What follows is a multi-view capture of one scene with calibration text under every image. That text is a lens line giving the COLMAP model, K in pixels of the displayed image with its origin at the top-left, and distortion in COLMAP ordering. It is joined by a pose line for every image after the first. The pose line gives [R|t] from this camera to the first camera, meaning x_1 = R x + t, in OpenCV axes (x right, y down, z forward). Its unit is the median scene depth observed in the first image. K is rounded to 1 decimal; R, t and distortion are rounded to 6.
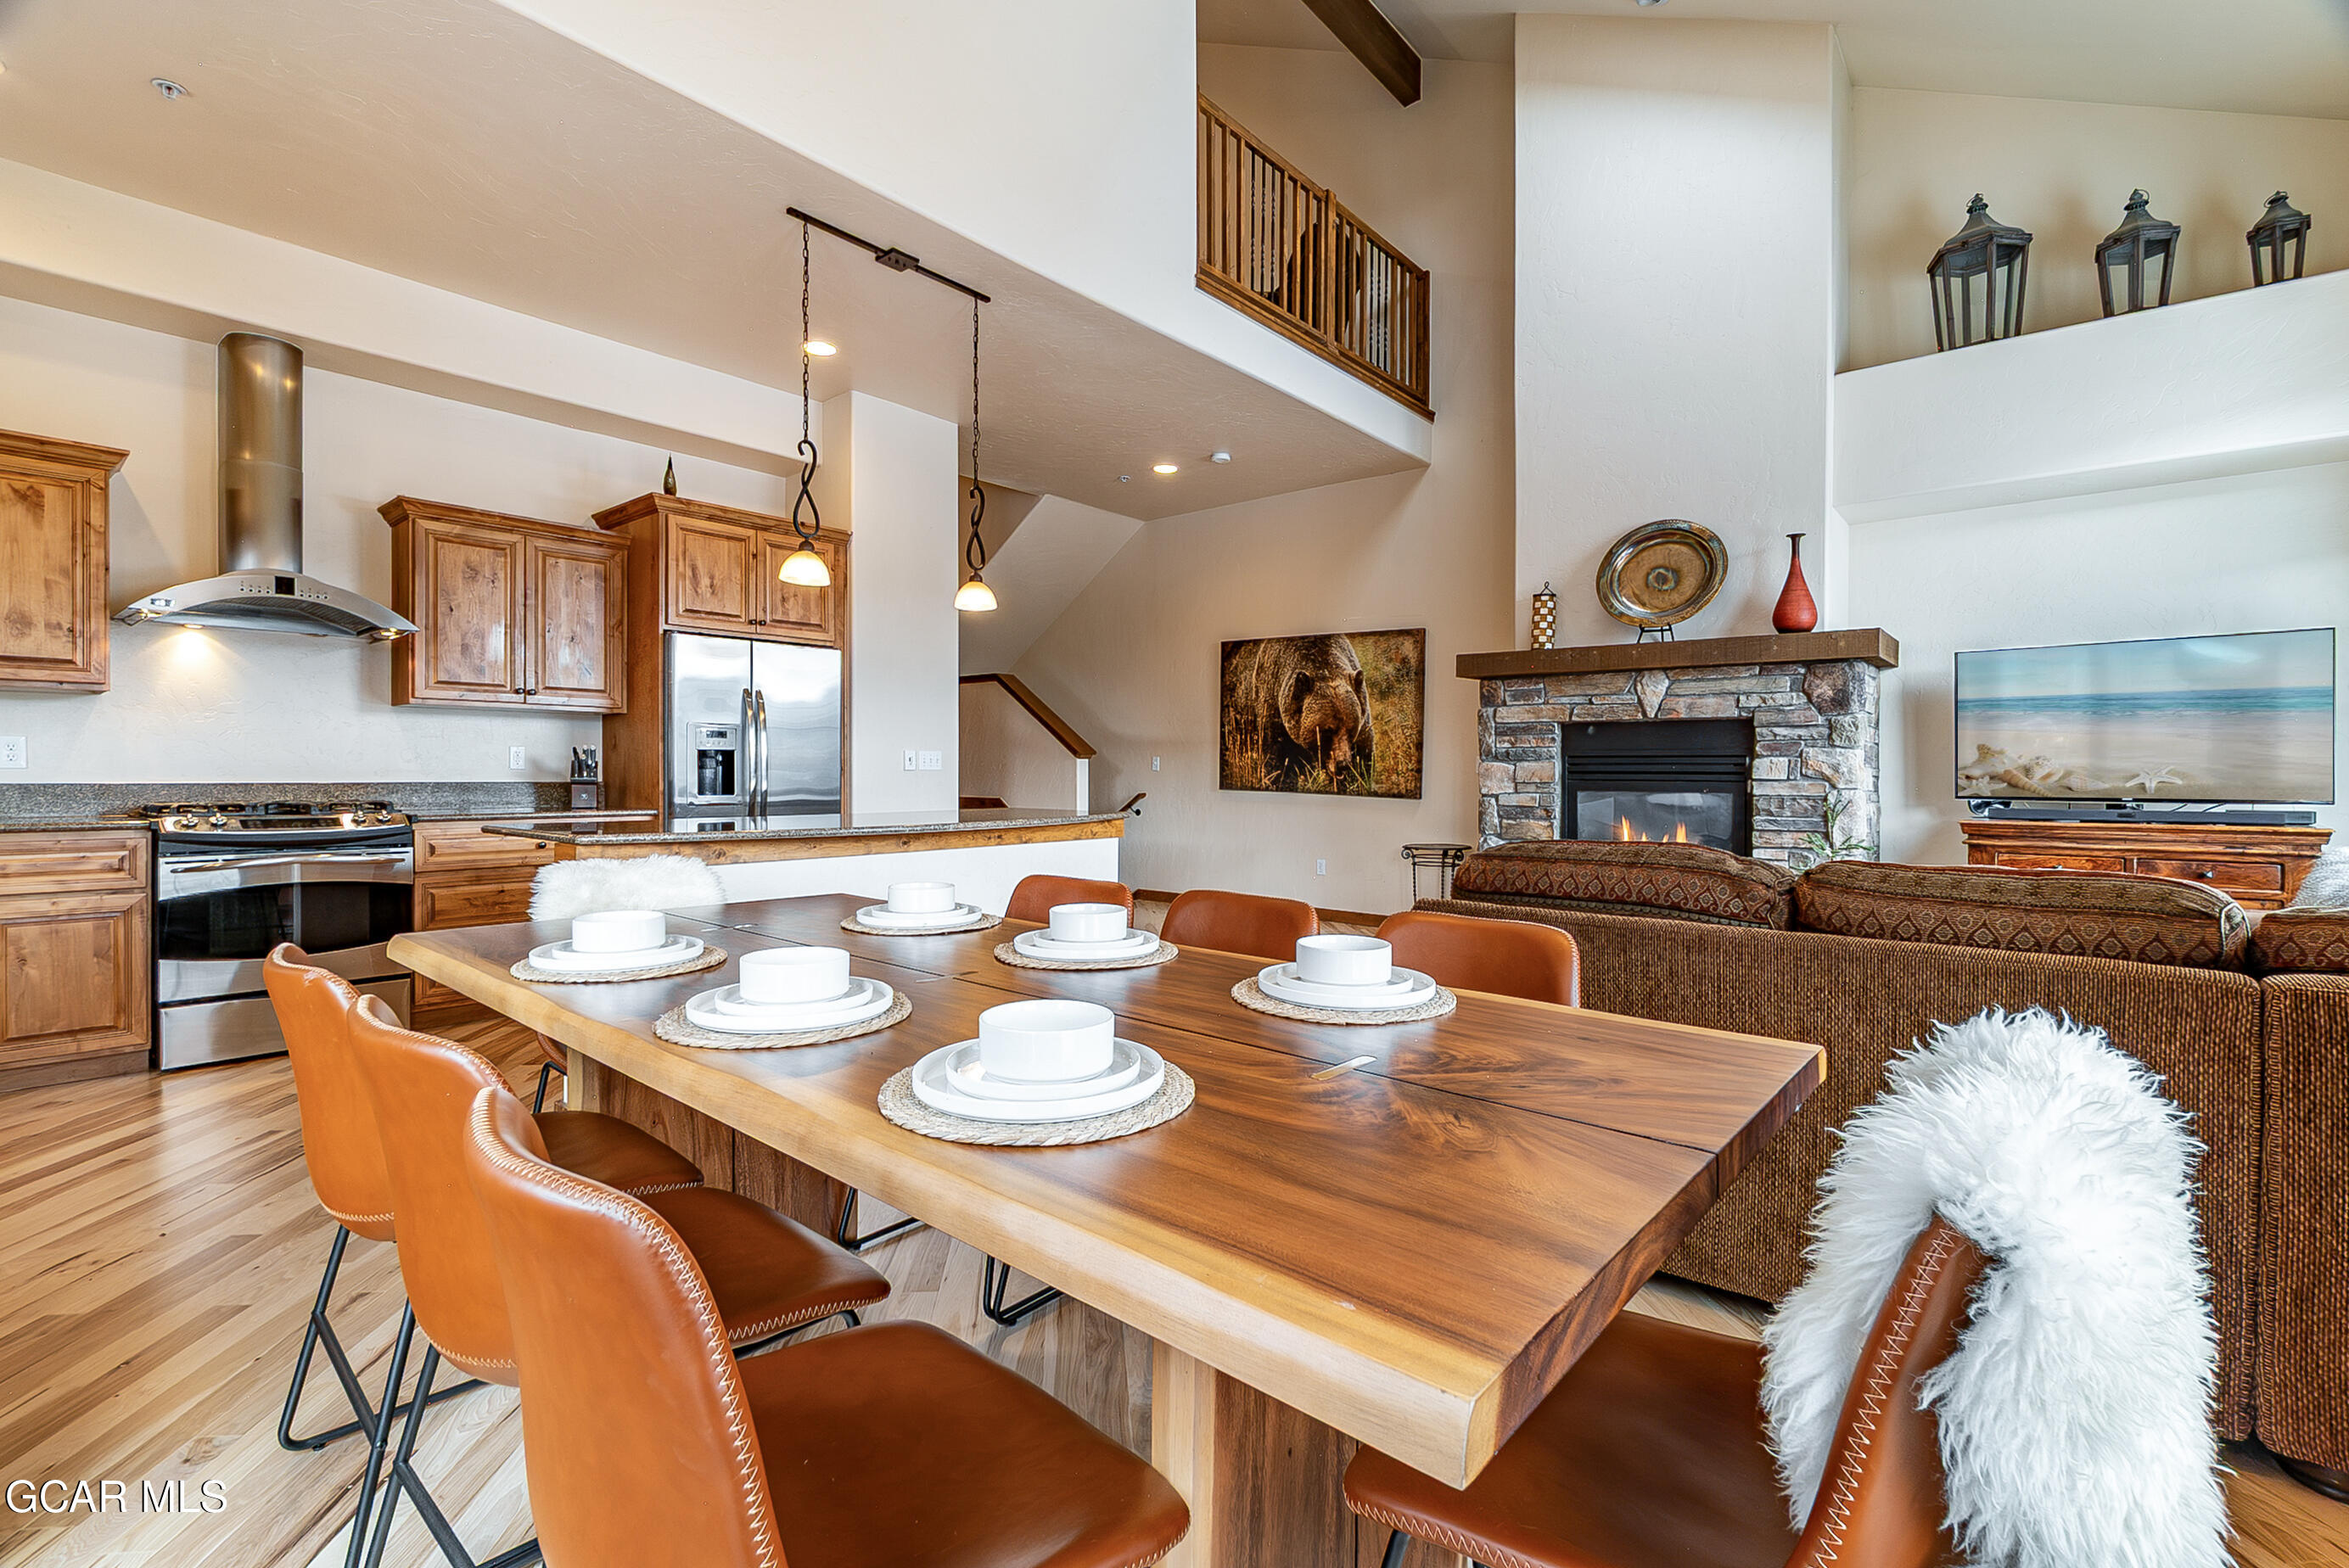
lens RADIAL K [[1036.7, 0, 1185.0], [0, 1036.7, 782.3], [0, 0, 1]] dist [-0.009614, 0.000304]
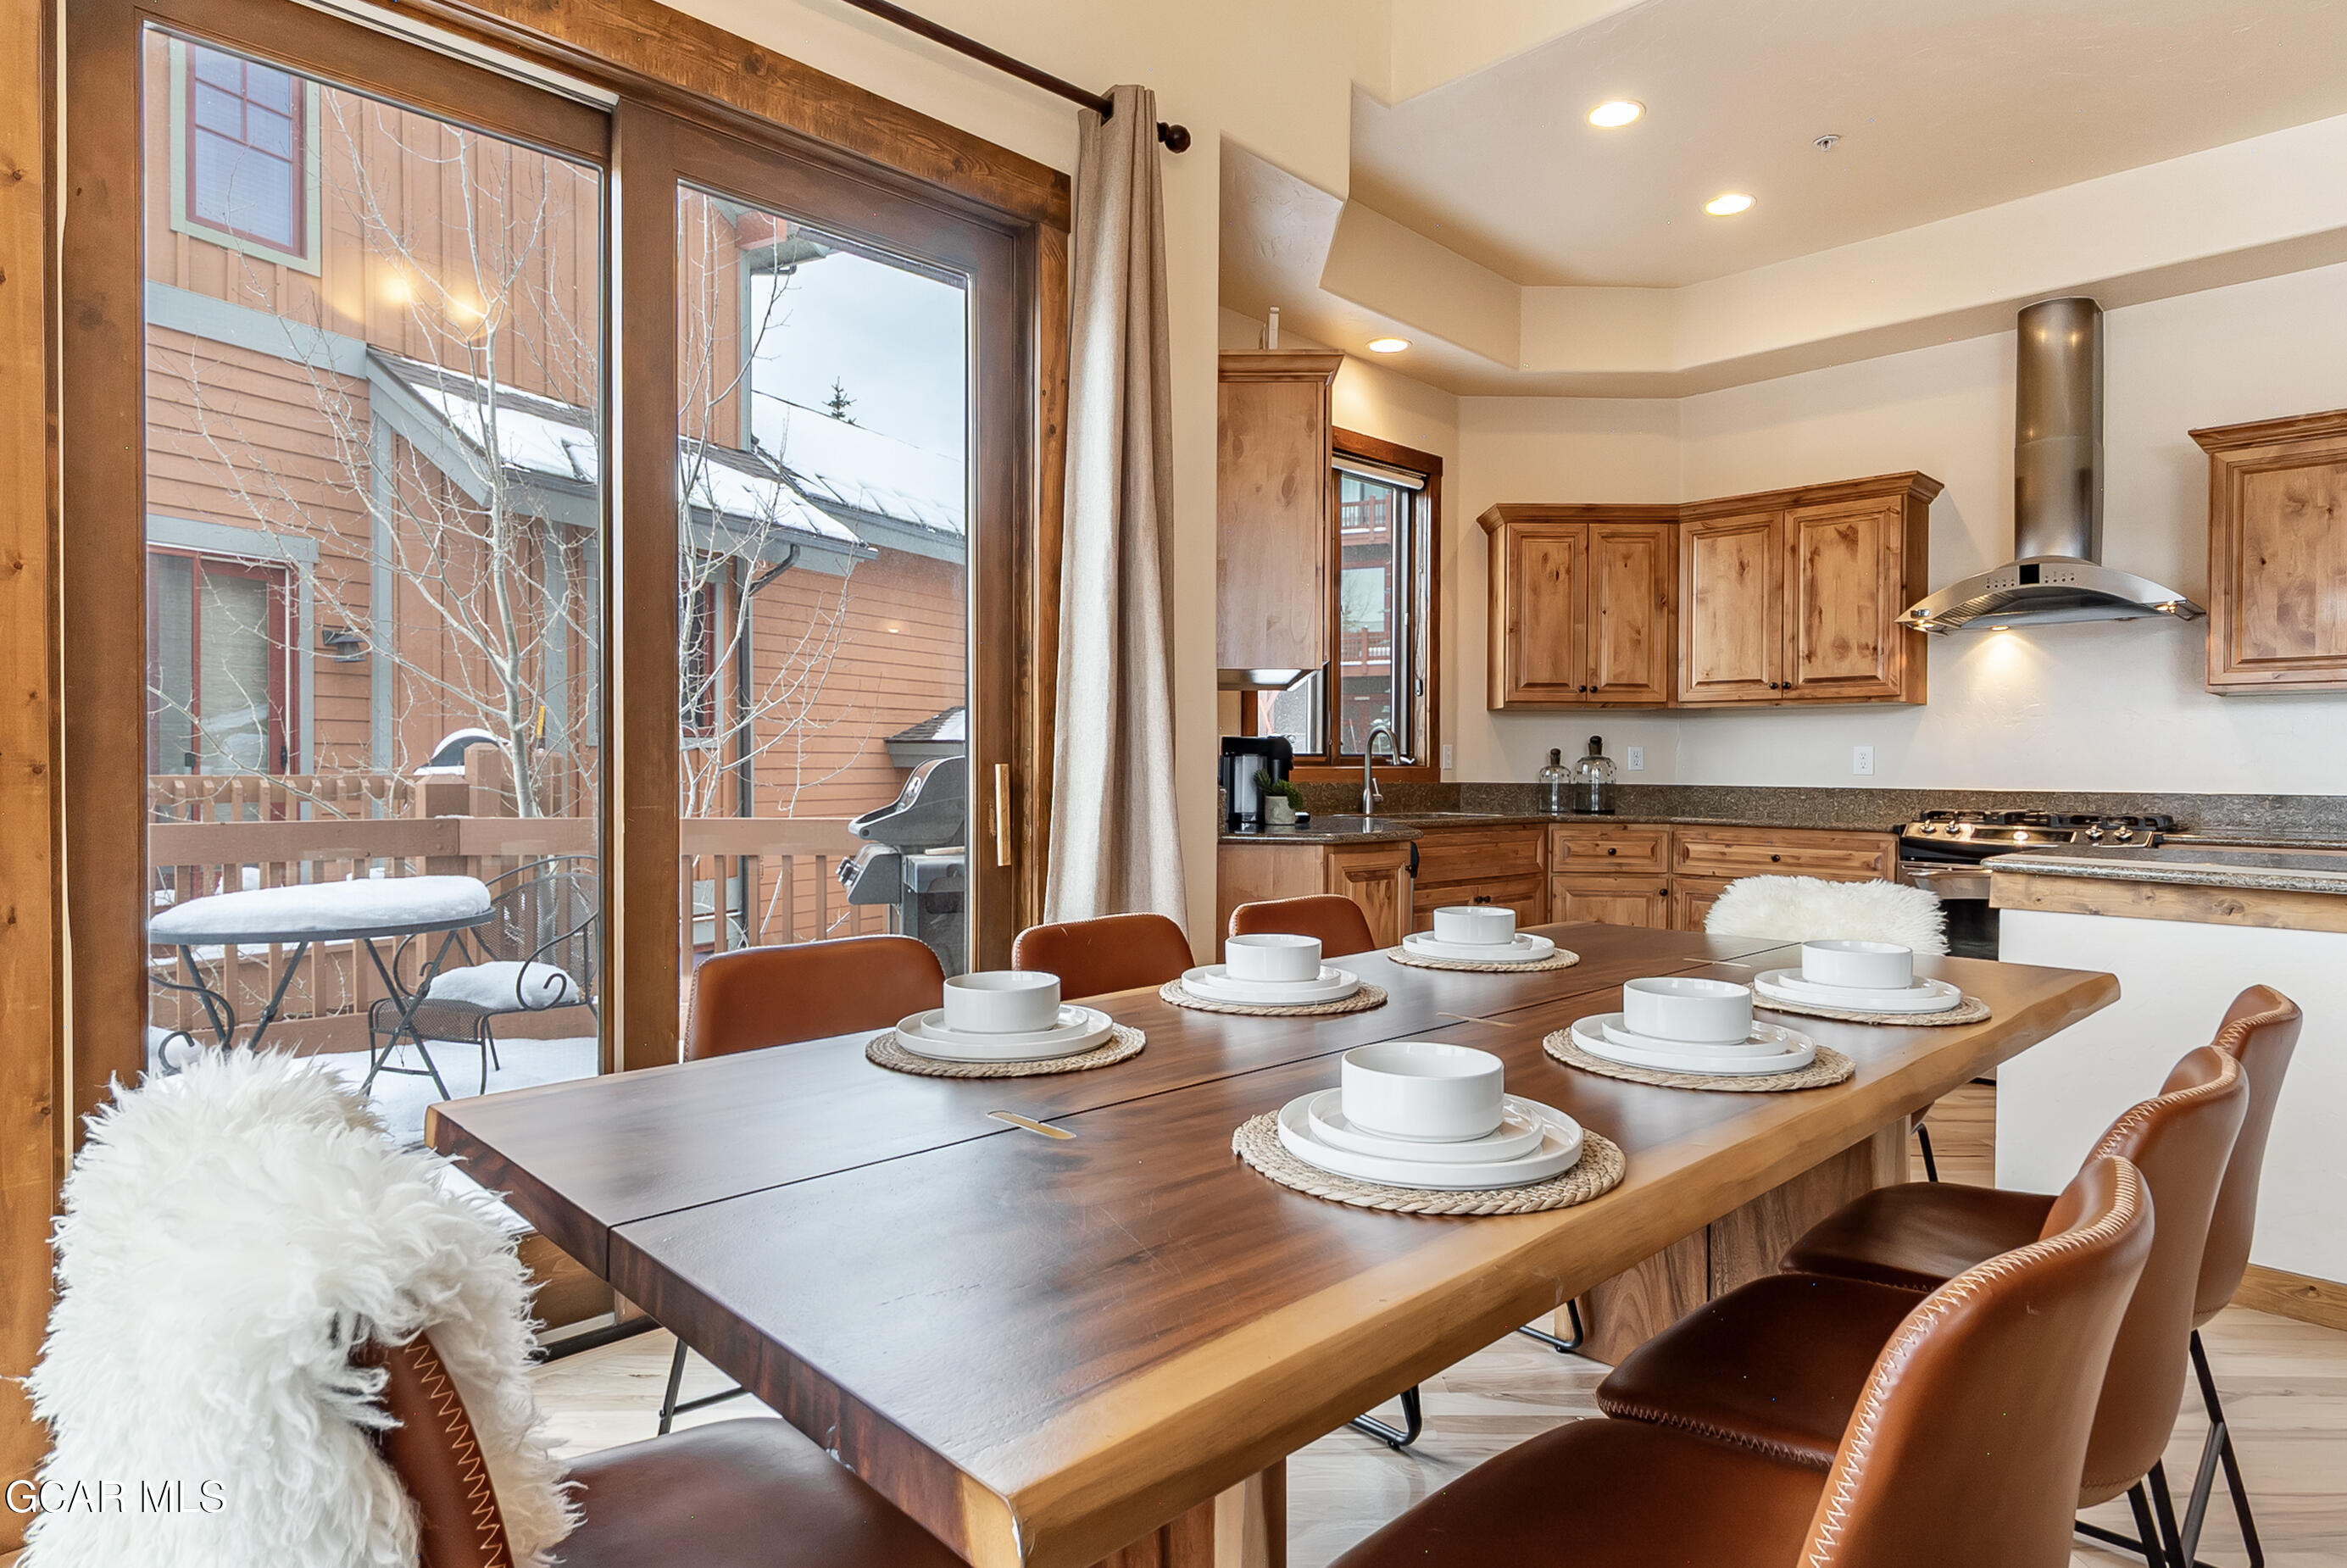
lens RADIAL K [[1290.8, 0, 1168.2], [0, 1290.8, 782.9], [0, 0, 1]] dist [-0.001814, 0.002600]
pose [[-0.099356, 0.005662, -0.995036, 0.321664], [-0.017009, 0.999828, 0.007388, -0.002141], [0.994907, 0.017659, -0.099242, 0.342495]]
